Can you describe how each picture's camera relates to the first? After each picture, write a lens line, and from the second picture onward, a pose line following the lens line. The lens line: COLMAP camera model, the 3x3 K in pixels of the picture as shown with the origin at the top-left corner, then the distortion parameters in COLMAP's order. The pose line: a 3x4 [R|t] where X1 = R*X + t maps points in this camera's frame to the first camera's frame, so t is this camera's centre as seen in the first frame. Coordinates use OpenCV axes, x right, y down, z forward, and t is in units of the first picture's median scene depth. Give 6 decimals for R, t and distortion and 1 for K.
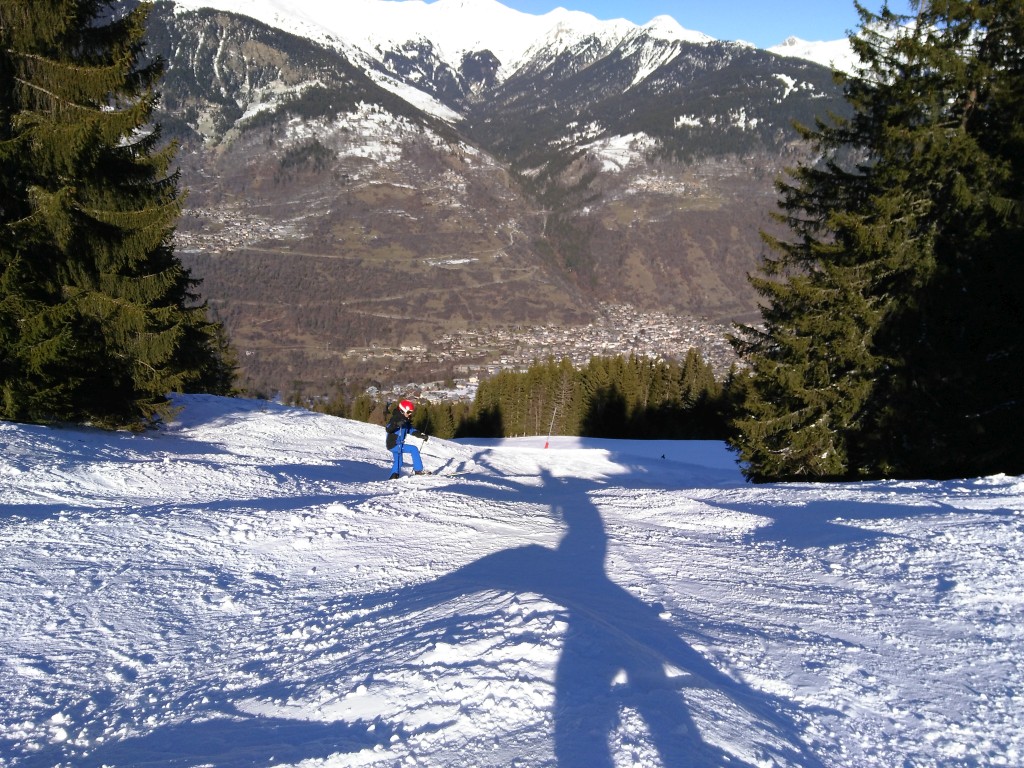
lens RADIAL K [[730.2, 0, 512.0], [0, 730.2, 384.0], [0, 0, 1]] dist [0.009009, 0.000734]
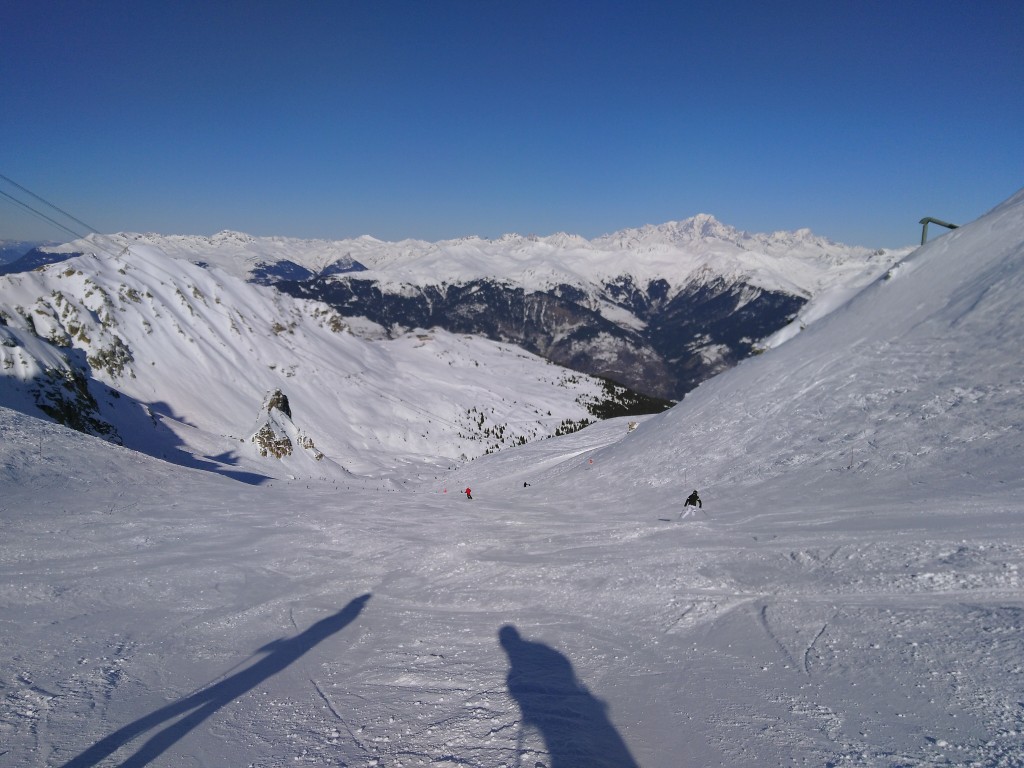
lens RADIAL K [[730.2, 0, 512.0], [0, 730.2, 384.0], [0, 0, 1]] dist [0.009009, 0.000734]
pose [[0.966033, 0.022930, -0.257399, 0.127510], [-0.065298, 0.985392, -0.157288, 0.168434], [0.250032, 0.168753, 0.953418, -1.272886]]
